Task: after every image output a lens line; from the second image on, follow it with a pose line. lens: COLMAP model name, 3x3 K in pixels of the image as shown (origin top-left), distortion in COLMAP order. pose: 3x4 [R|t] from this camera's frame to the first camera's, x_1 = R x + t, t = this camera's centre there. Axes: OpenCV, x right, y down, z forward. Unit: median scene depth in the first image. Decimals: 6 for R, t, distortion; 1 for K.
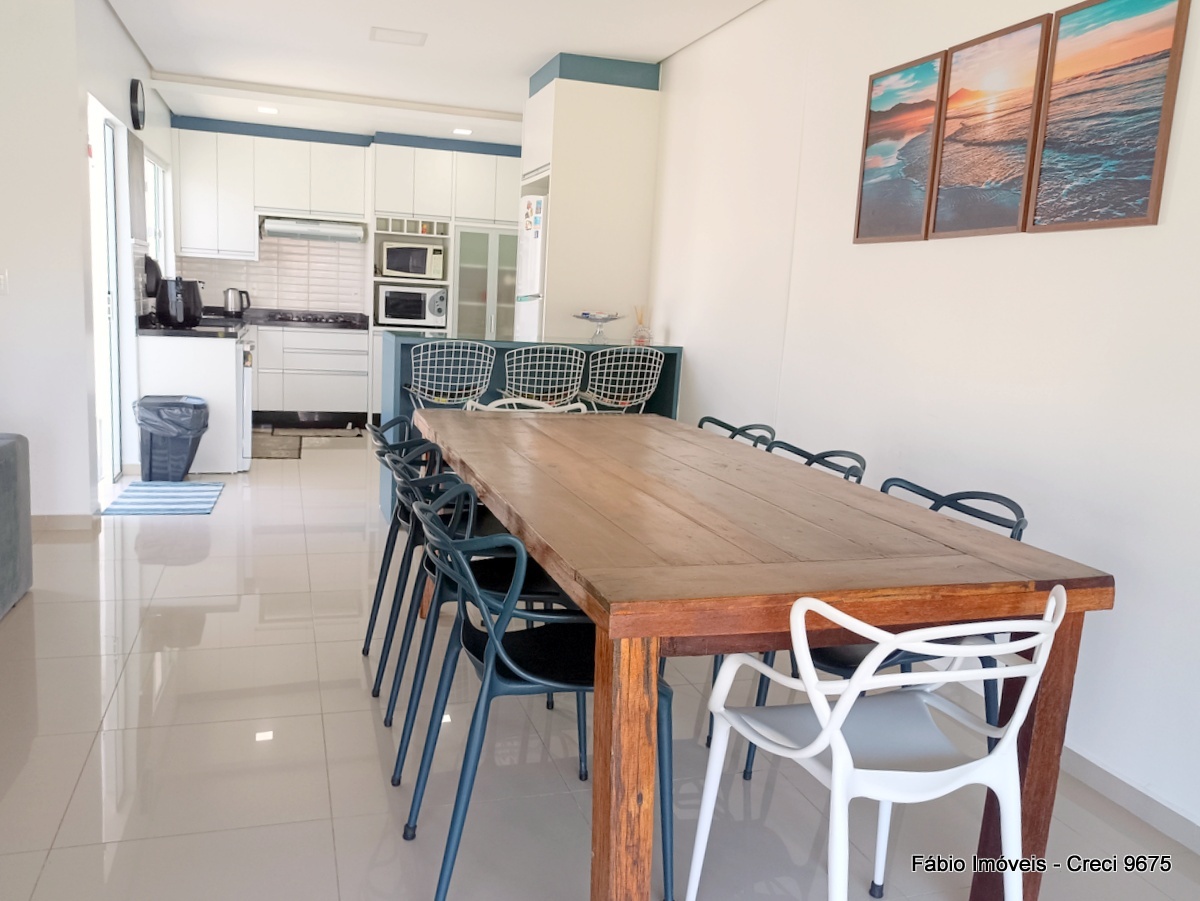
lens RADIAL K [[923.0, 0, 578.7], [0, 923.0, 447.7], [0, 0, 1]] dist [-0.000358, 0.277221]
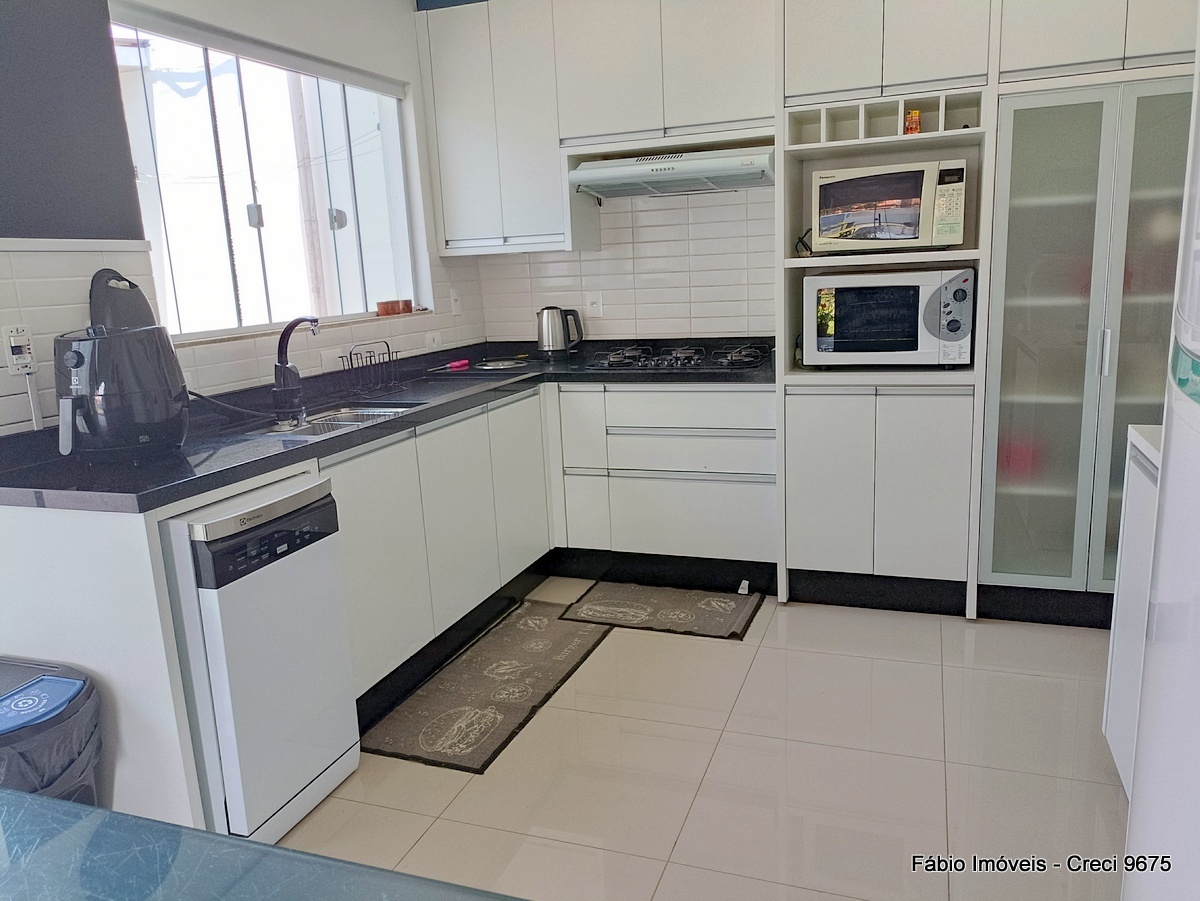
lens RADIAL K [[885.7, 0, 602.5], [0, 885.7, 456.6], [0, 0, 1]] dist [0.003906, -0.005812]
pose [[0.789961, 0.041782, -0.611732, -0.035581], [-0.004964, 0.998079, 0.061760, -0.117145], [0.613137, -0.045751, 0.788651, 0.615208]]
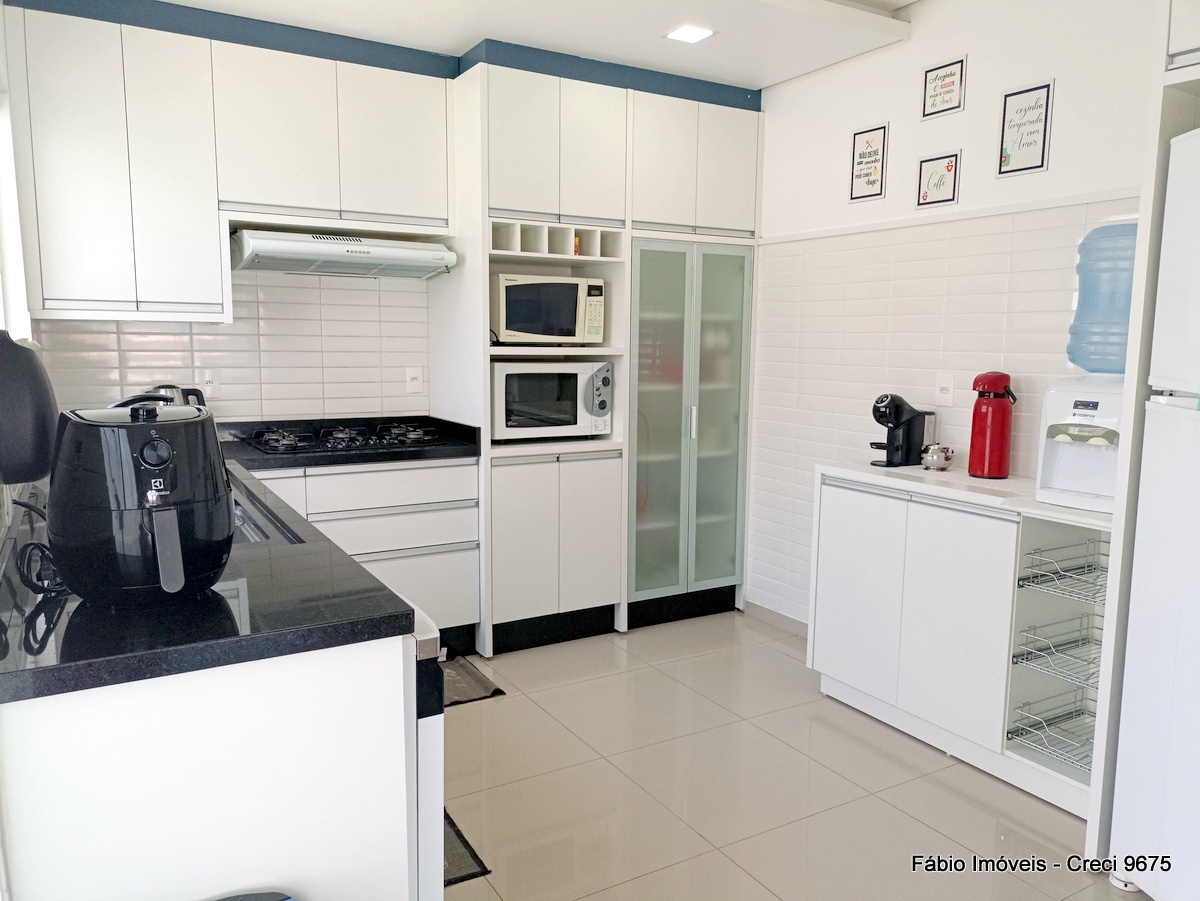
lens RADIAL K [[885.7, 0, 602.5], [0, 885.7, 456.6], [0, 0, 1]] dist [0.003906, -0.005812]
pose [[0.970617, -0.068371, 0.230712, -0.268985], [0.070823, 0.997486, -0.002351, -0.120878], [-0.229971, 0.018622, 0.973019, 0.533833]]
